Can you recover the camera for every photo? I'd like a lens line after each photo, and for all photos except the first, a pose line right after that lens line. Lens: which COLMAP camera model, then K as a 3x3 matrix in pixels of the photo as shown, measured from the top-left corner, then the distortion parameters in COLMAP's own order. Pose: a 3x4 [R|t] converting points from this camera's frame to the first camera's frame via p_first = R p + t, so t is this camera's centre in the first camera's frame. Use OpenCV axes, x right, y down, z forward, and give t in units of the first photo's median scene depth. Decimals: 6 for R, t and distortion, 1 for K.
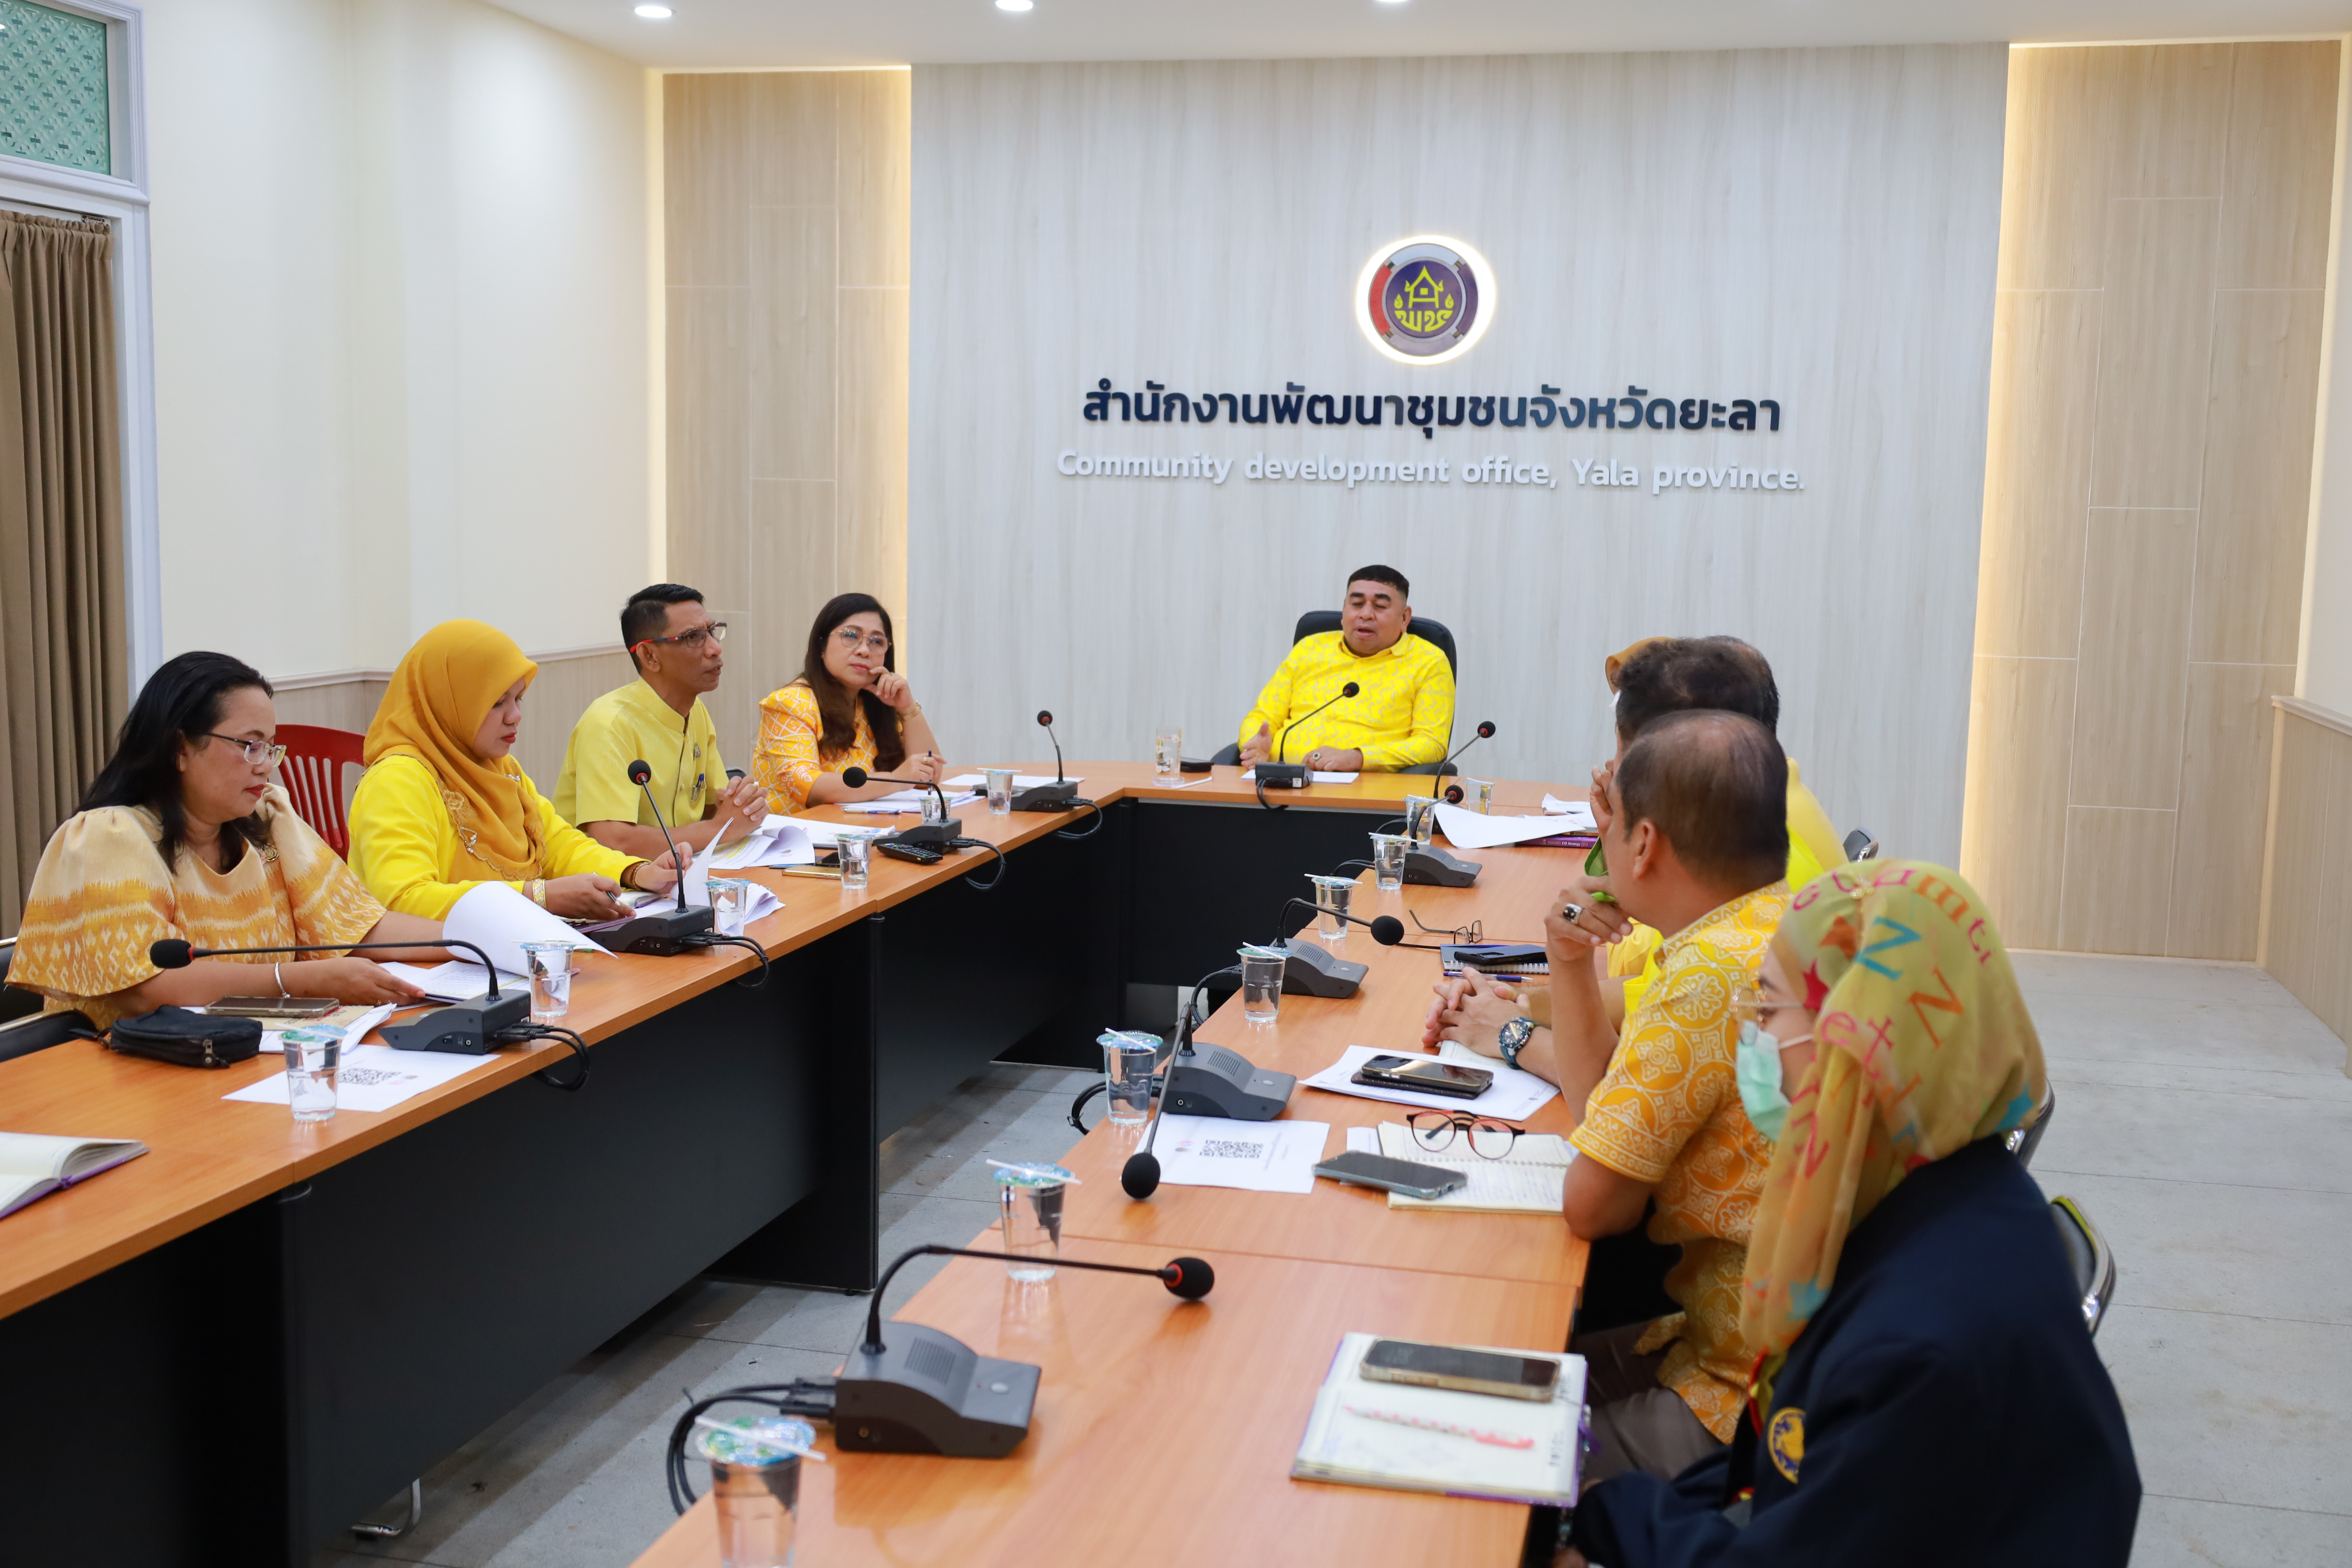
lens RADIAL K [[2431.2, 0, 1176.0], [0, 2431.2, 784.0], [0, 0, 1]] dist [-0.000132, 0.044853]
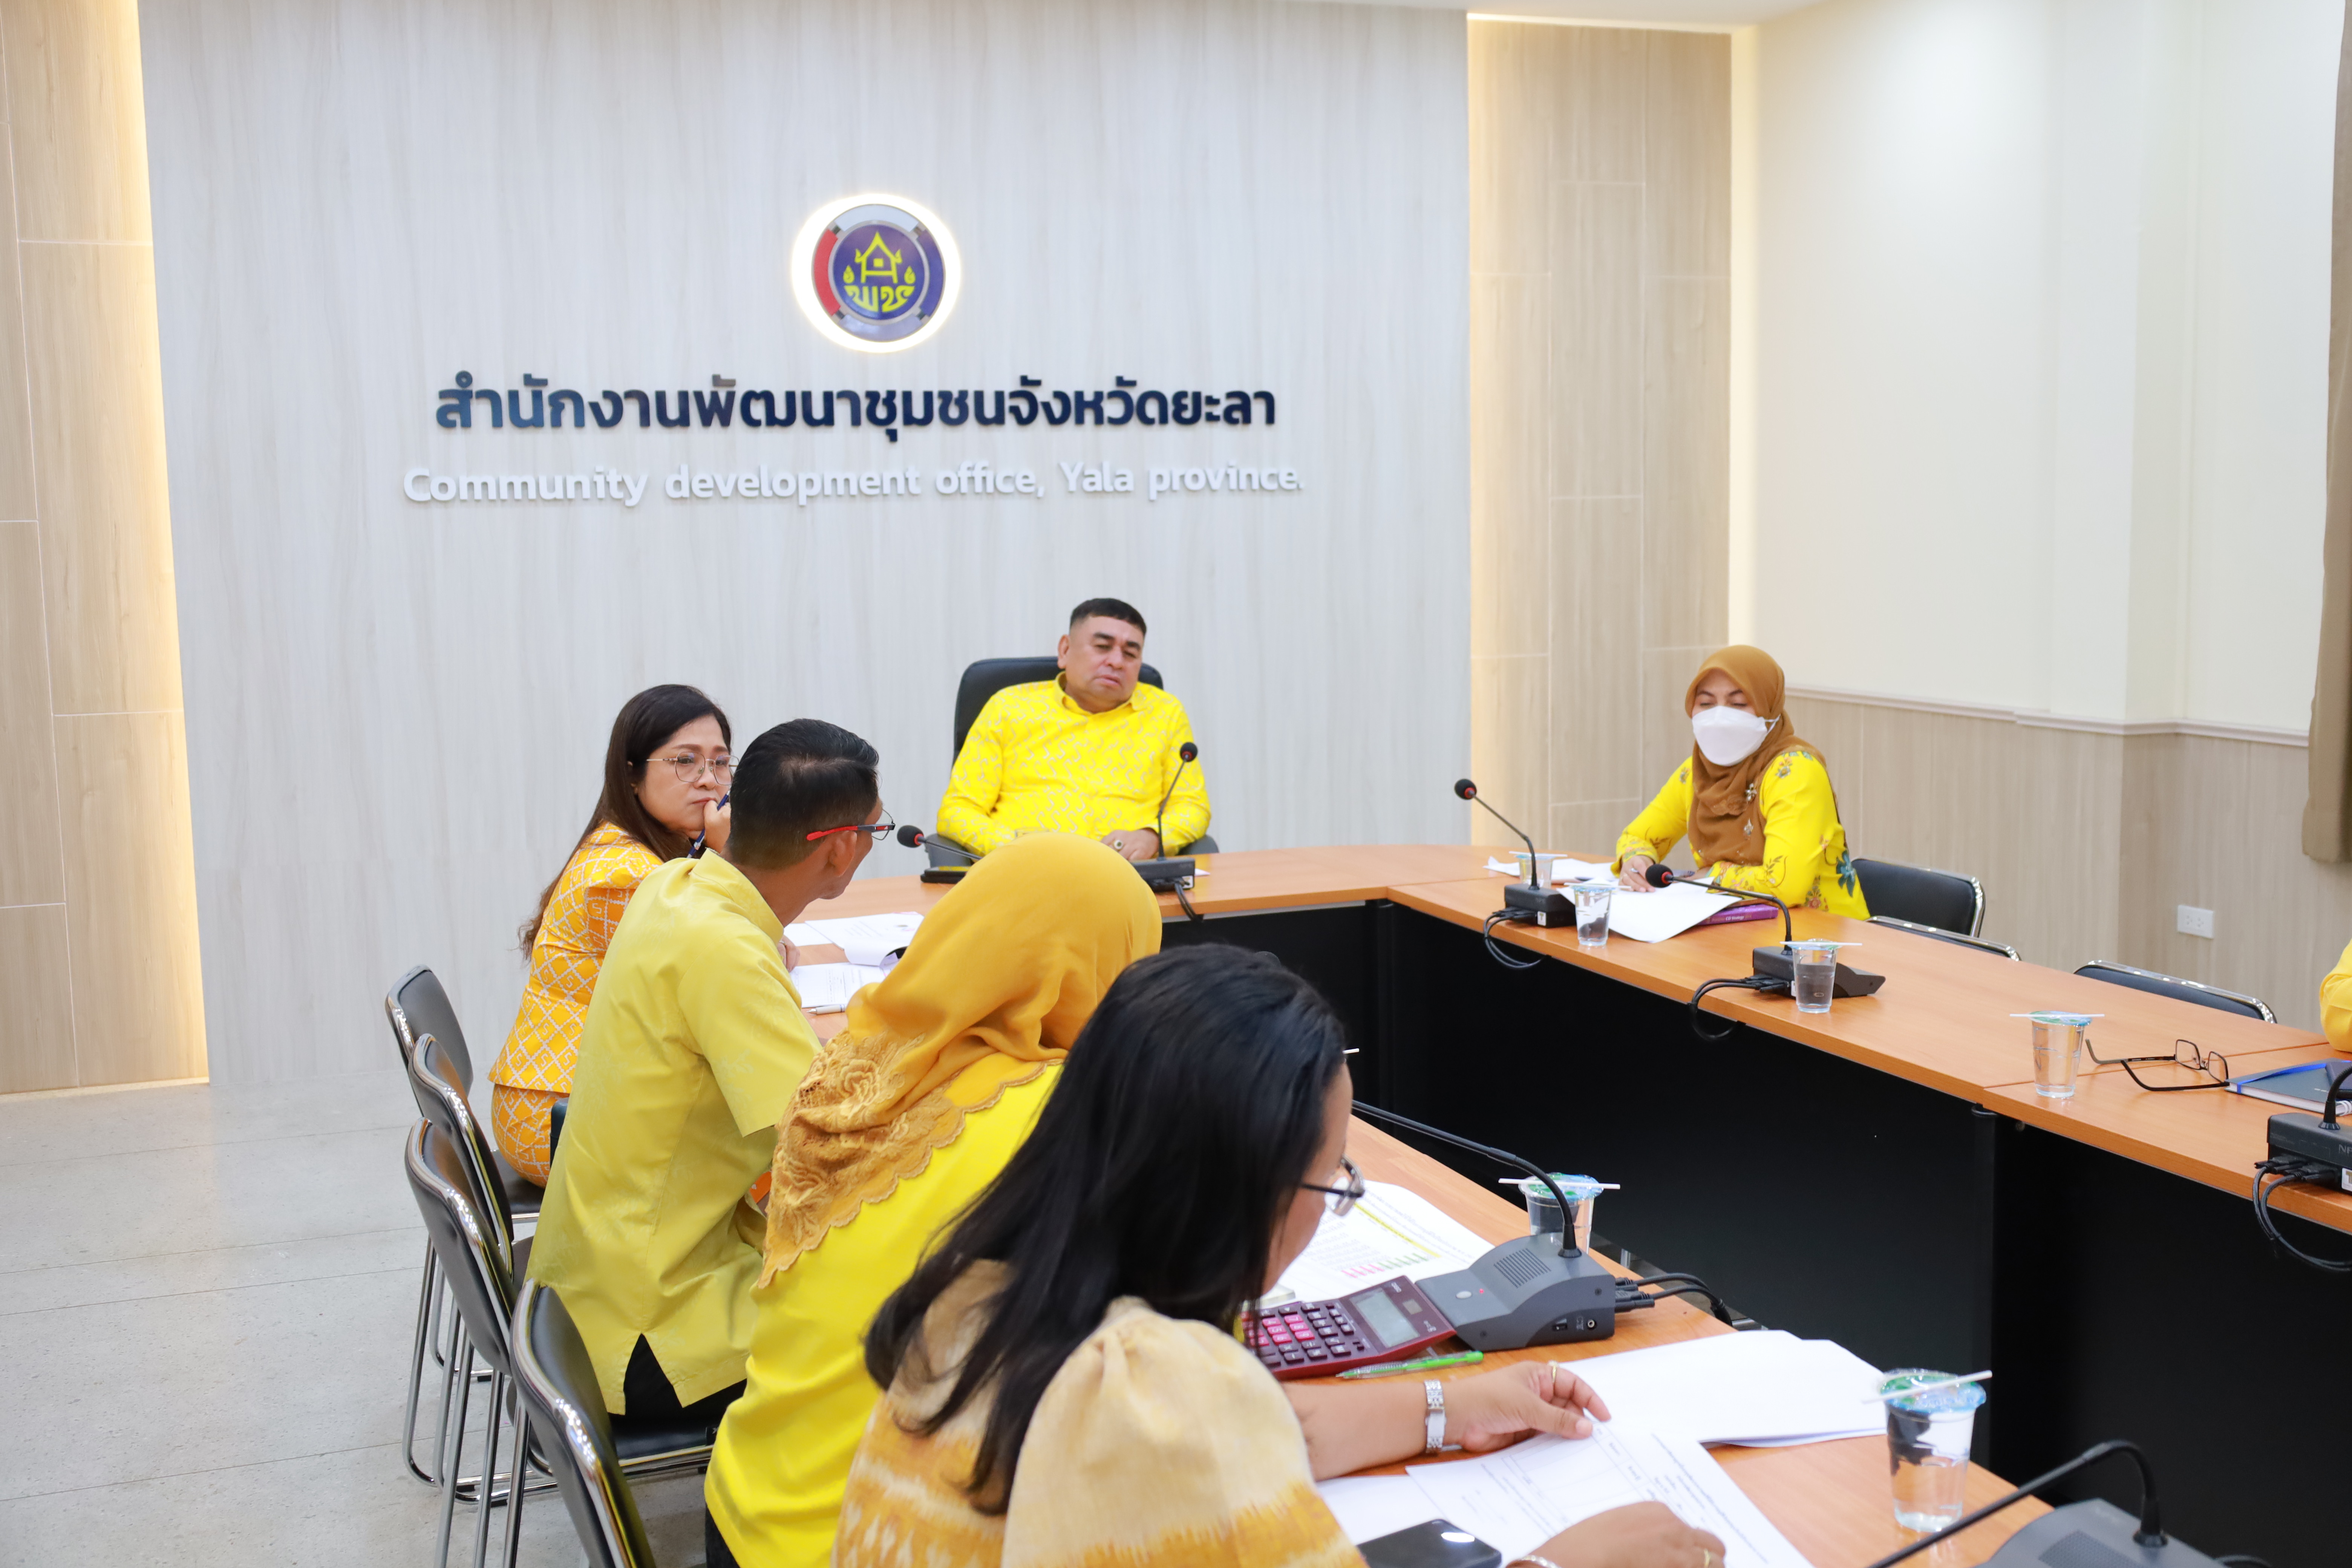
lens RADIAL K [[2431.2, 0, 1176.0], [0, 2431.2, 784.0], [0, 0, 1]] dist [-0.000132, 0.044853]
pose [[0.824915, -0.099374, 0.556454, -0.288338], [0.101046, 0.994493, 0.027806, -0.040316], [-0.556152, 0.033290, 0.830413, 0.268099]]
